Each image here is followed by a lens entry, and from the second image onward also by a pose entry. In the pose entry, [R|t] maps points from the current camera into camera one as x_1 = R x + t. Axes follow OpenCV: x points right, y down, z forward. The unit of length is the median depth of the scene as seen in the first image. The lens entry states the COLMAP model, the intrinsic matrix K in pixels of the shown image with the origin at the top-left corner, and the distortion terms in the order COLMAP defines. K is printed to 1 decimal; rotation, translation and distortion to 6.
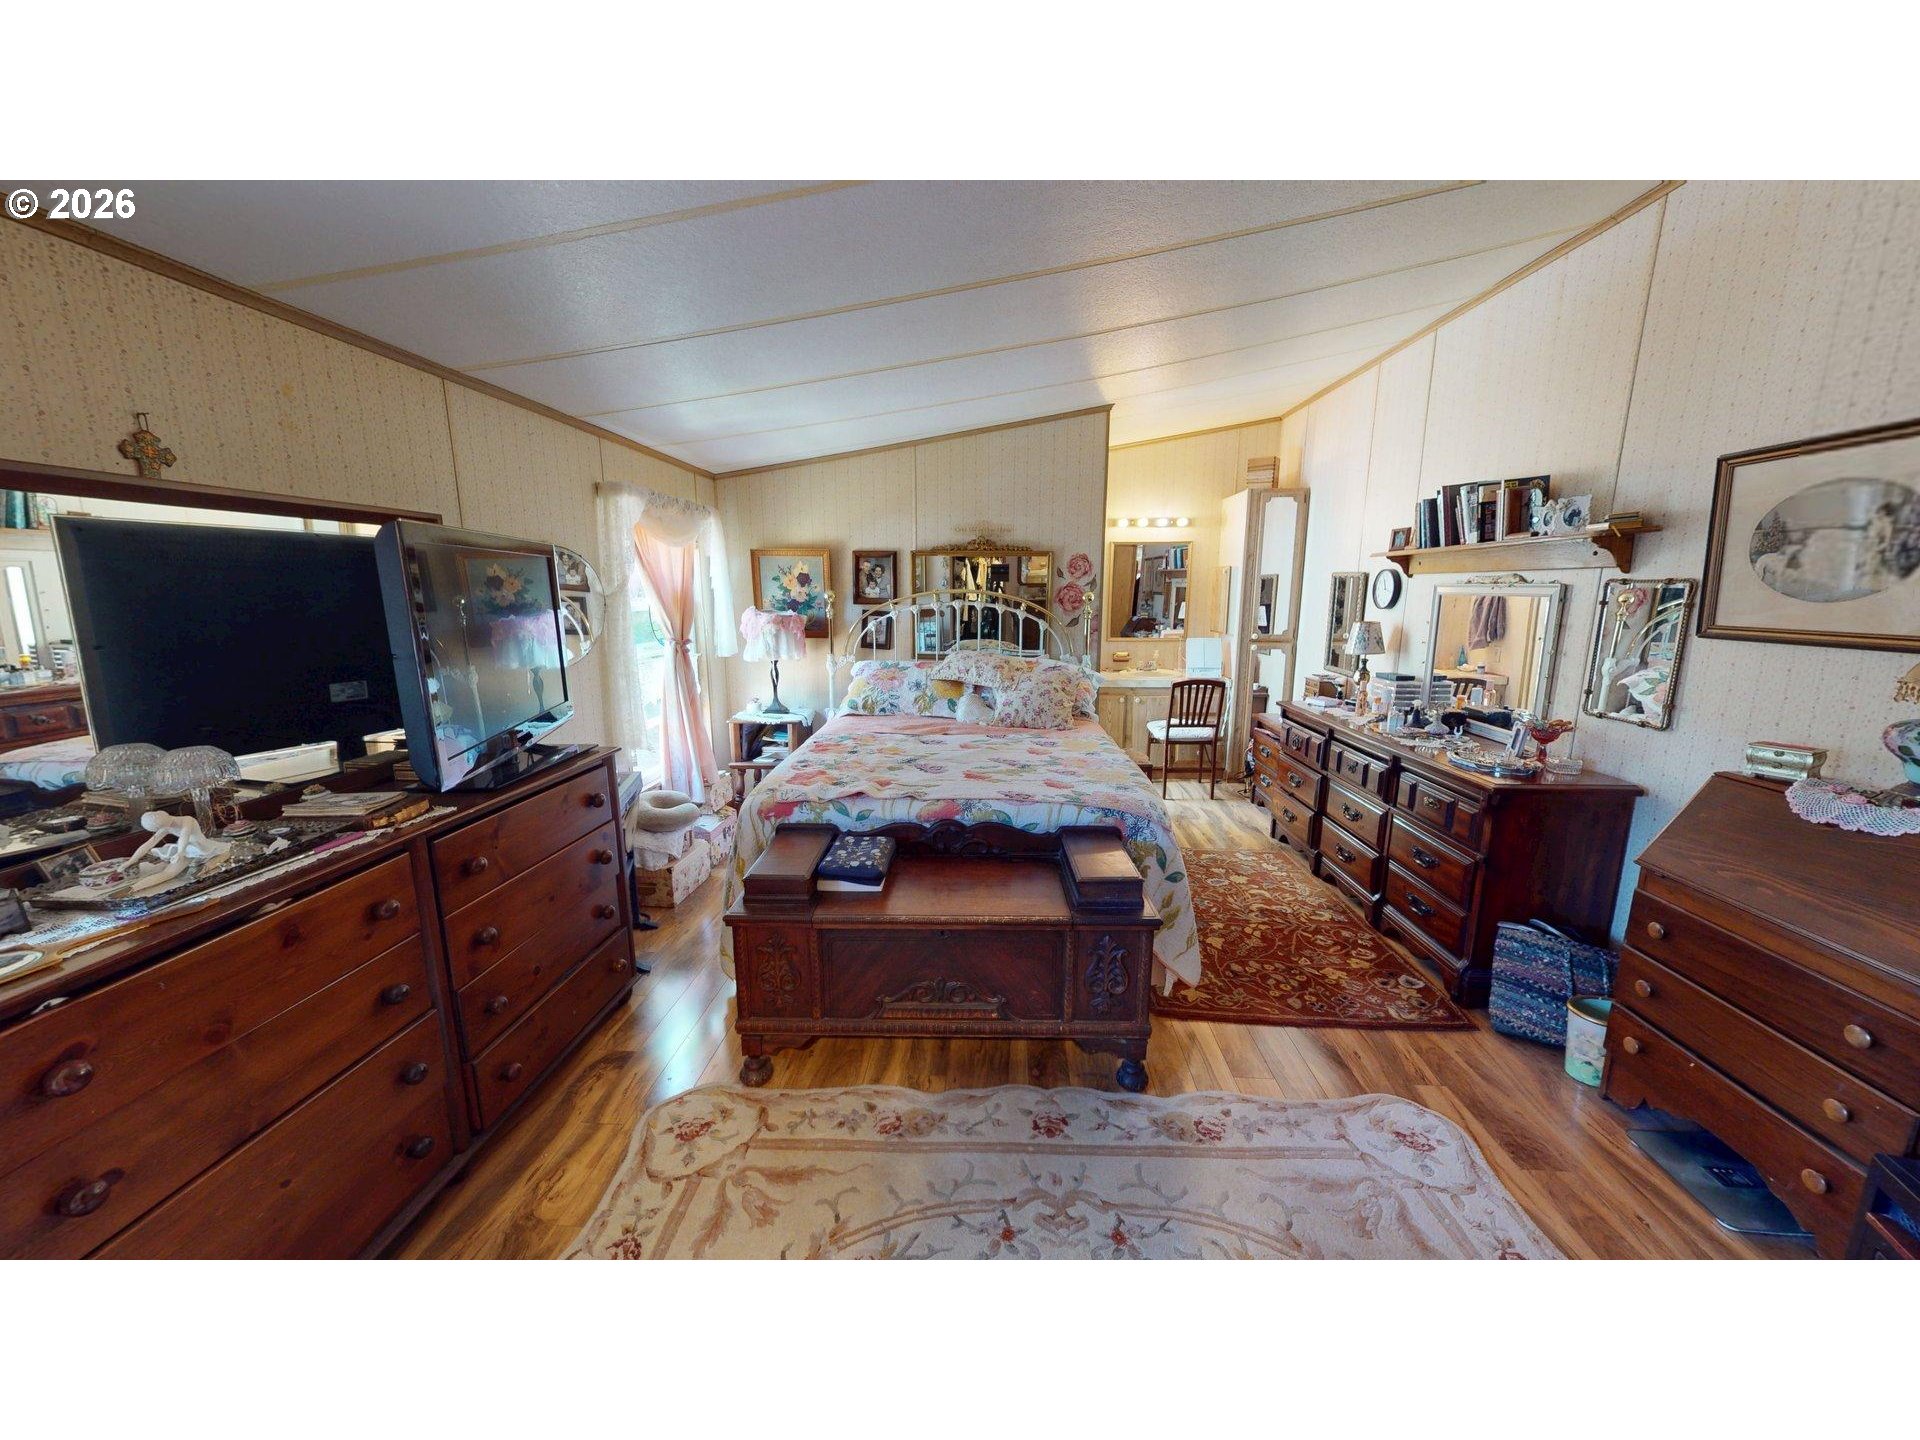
lens RADIAL K [[699.9, 0, 962.7], [0, 699.9, 717.1], [0, 0, 1]] dist [-0.000976, 0.000147]
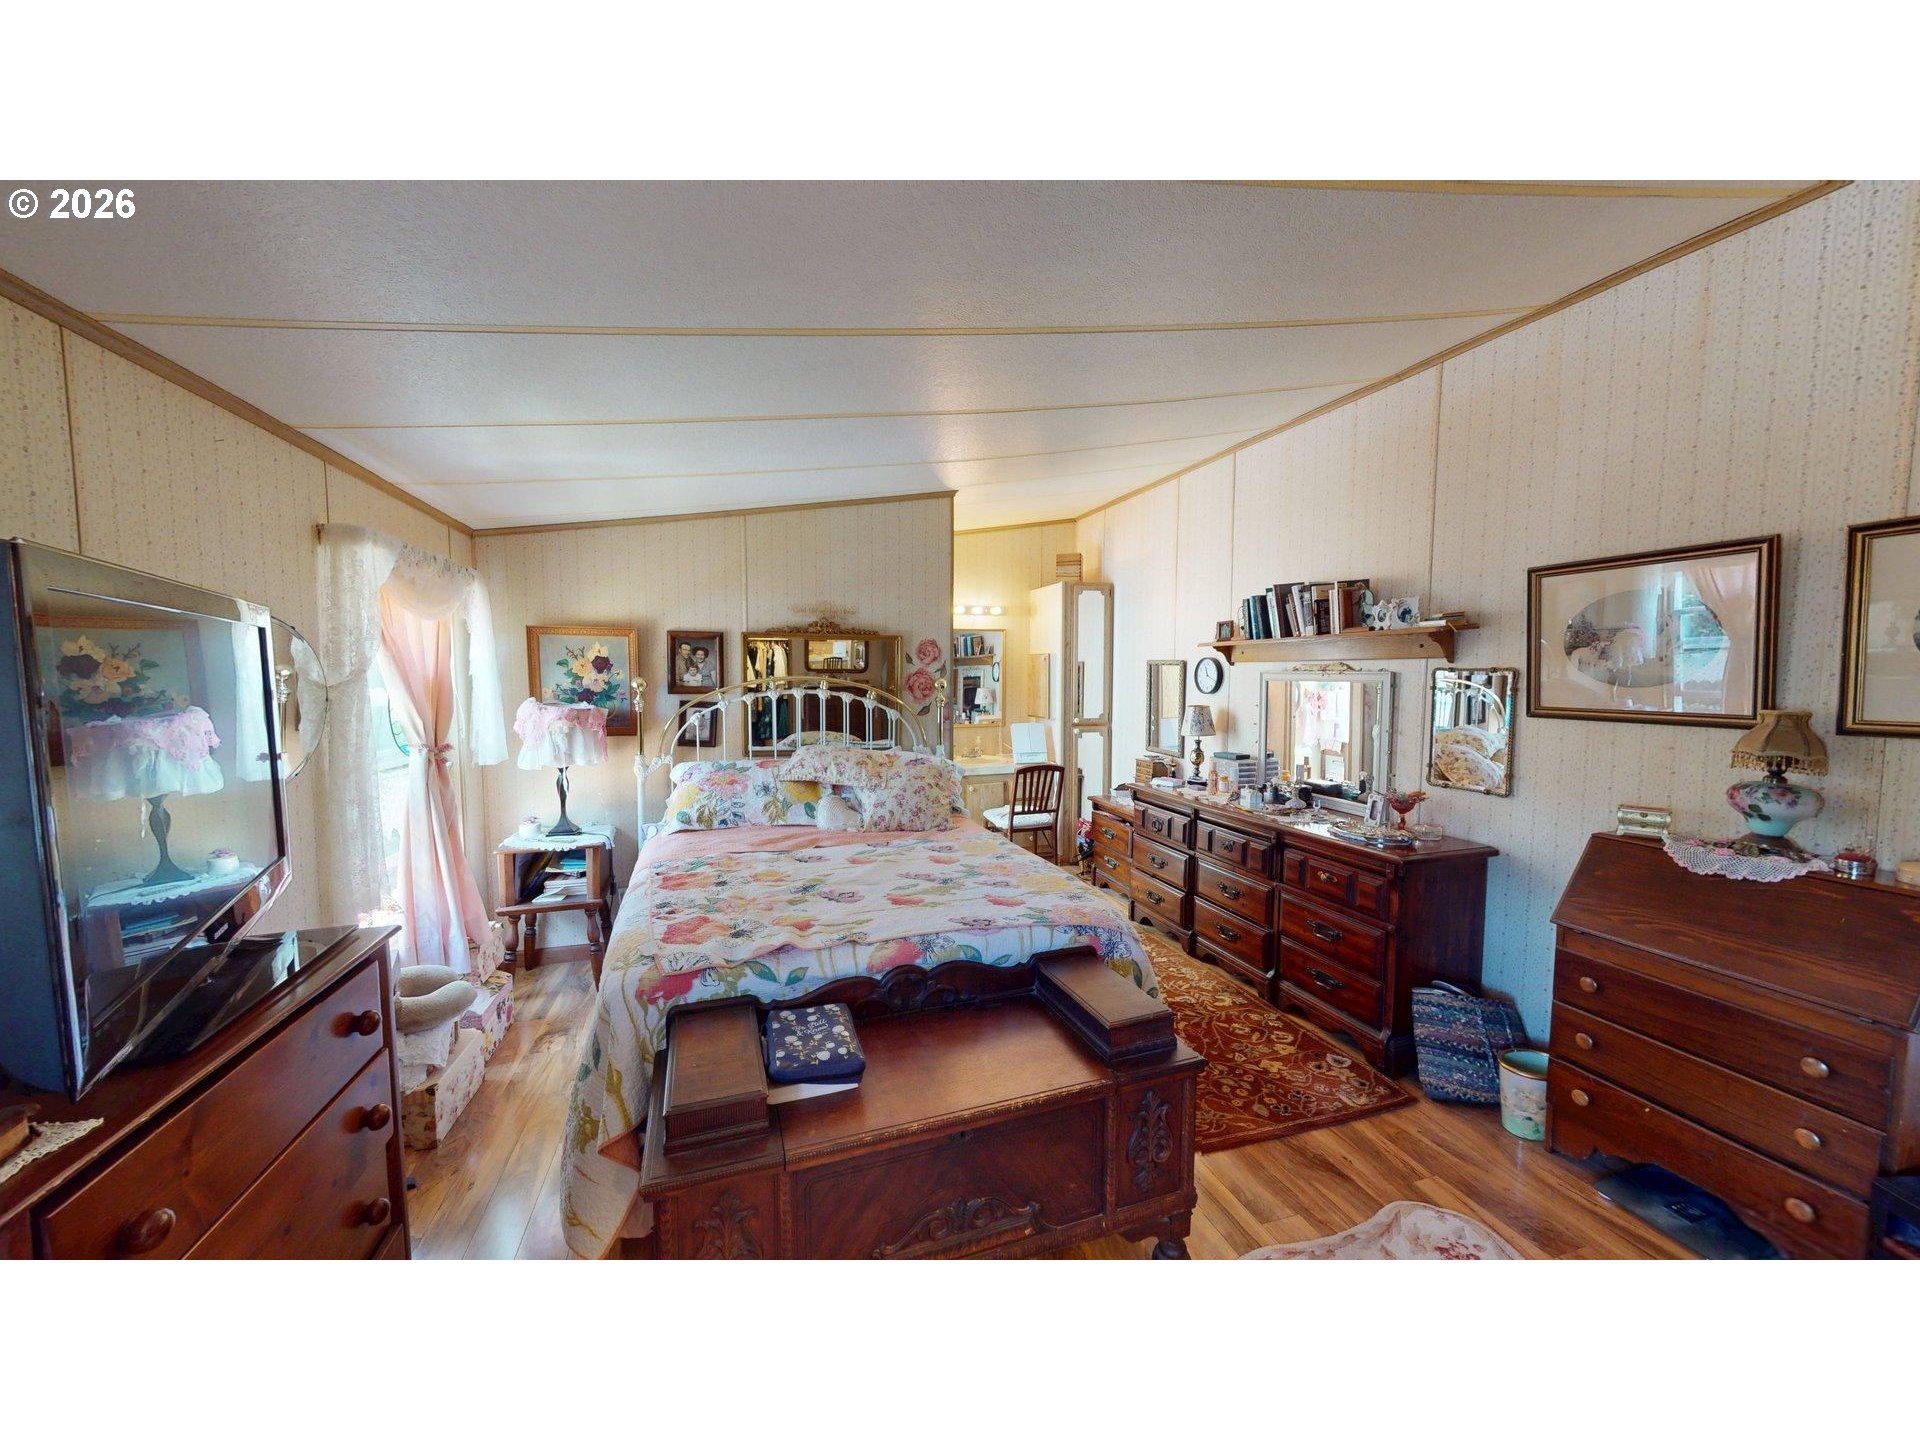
lens RADIAL K [[699.9, 0, 962.9], [0, 699.9, 720.3], [0, 0, 1]] dist [-0.000976, 0.000147]
pose [[0.934896, -0.023285, 0.354157, -0.199070], [0.063904, 0.992582, -0.103432, -0.036110], [-0.349121, 0.119330, 0.929449, 0.181869]]
